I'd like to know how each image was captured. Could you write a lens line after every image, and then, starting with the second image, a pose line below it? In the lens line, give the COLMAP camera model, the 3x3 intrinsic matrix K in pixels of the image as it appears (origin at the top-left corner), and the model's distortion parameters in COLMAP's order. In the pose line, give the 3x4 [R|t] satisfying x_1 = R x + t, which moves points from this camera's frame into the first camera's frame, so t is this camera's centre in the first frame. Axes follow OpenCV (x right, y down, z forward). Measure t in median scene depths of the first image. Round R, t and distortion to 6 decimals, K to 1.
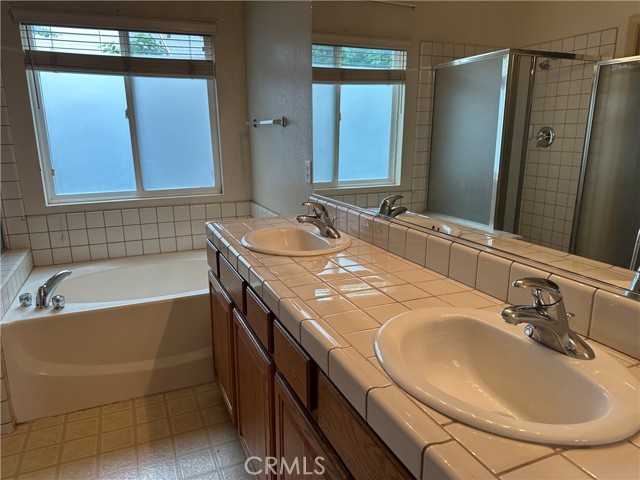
lens RADIAL K [[456.8, 0, 313.4], [0, 456.8, 237.5], [0, 0, 1]] dist [0.040315, -0.049040]
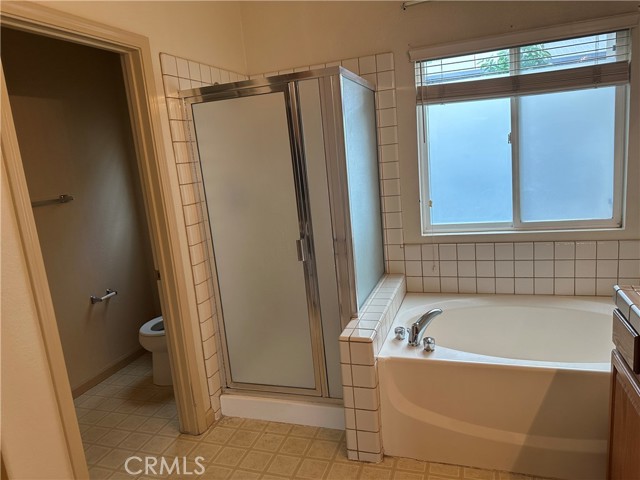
lens RADIAL K [[456.8, 0, 320.8], [0, 456.8, 238.2], [0, 0, 1]] dist [0.040315, -0.049040]
pose [[0.751545, 0.069034, -0.656059, -0.081448], [-0.073418, 0.997084, 0.020815, -0.066896], [0.655583, 0.032523, 0.754422, 0.085459]]
